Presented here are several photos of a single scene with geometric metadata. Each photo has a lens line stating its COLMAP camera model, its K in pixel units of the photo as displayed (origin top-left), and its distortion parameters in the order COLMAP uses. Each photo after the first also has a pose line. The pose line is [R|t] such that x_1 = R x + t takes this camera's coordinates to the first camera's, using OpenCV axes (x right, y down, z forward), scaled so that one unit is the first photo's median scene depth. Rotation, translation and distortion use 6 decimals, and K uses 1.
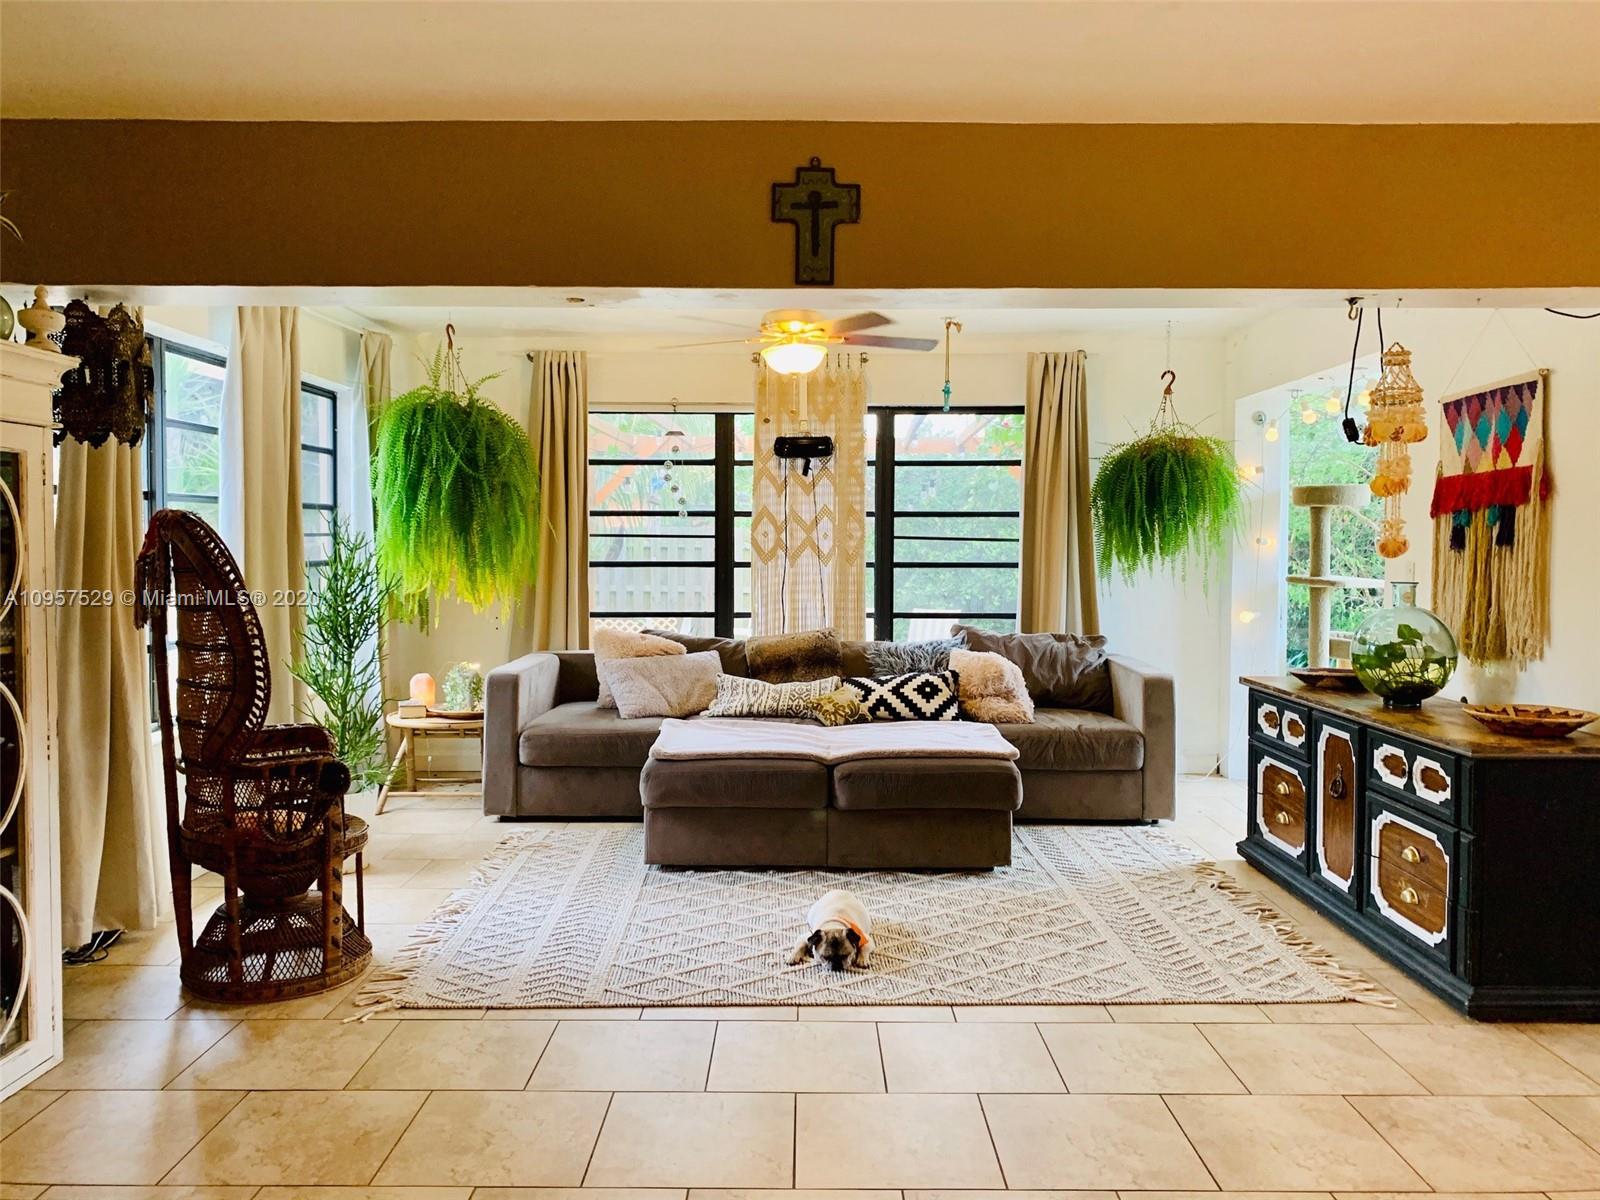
lens RADIAL K [[1225.5, 0, 798.3], [0, 1225.5, 588.9], [0, 0, 1]] dist [0.025468, -0.035267]
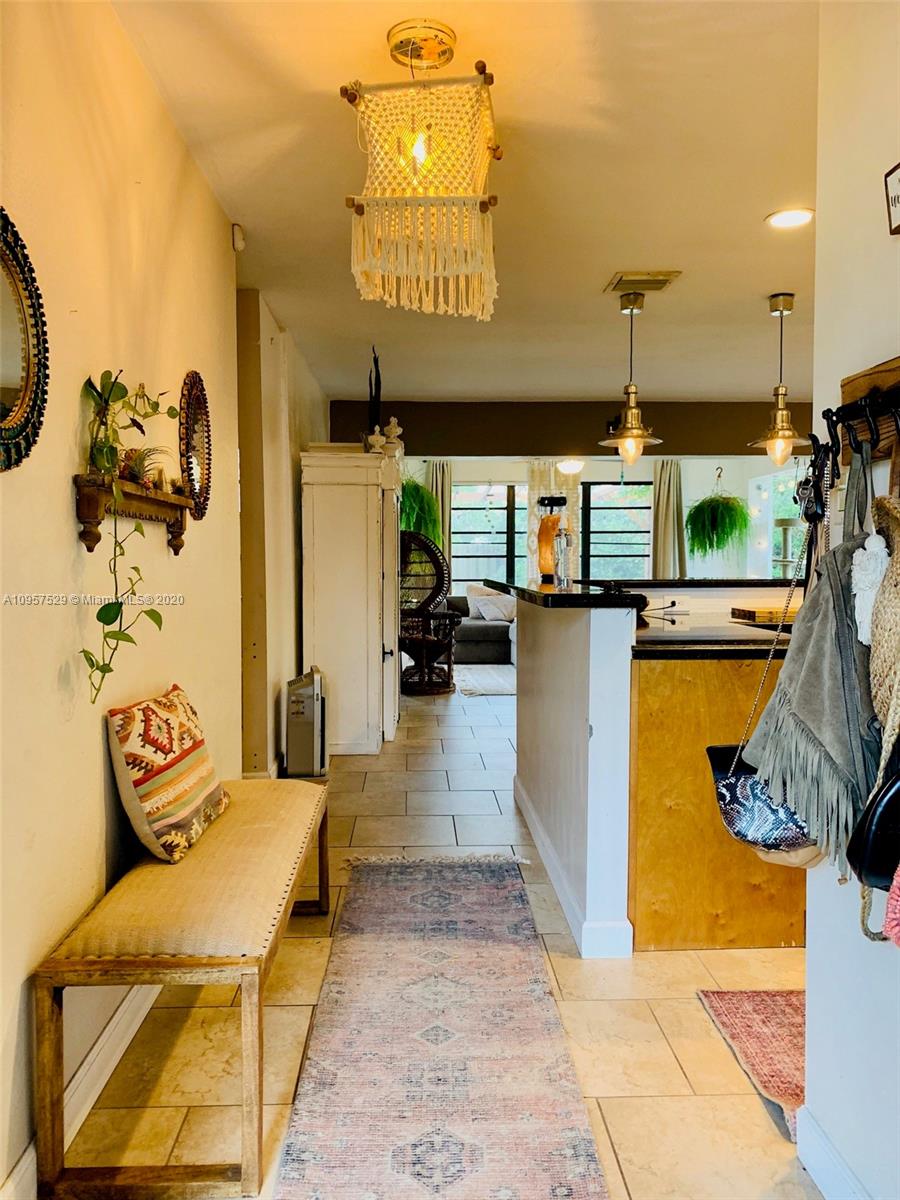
lens RADIAL K [[919.1, 0, 450.5], [0, 919.1, 605.7], [0, 0, 1]] dist [0.025468, -0.035267]
pose [[0.998833, -0.008614, 0.047519, -0.250249], [0.008056, 0.999897, 0.011920, 0.047157], [-0.047617, -0.011523, 0.998799, -0.607301]]
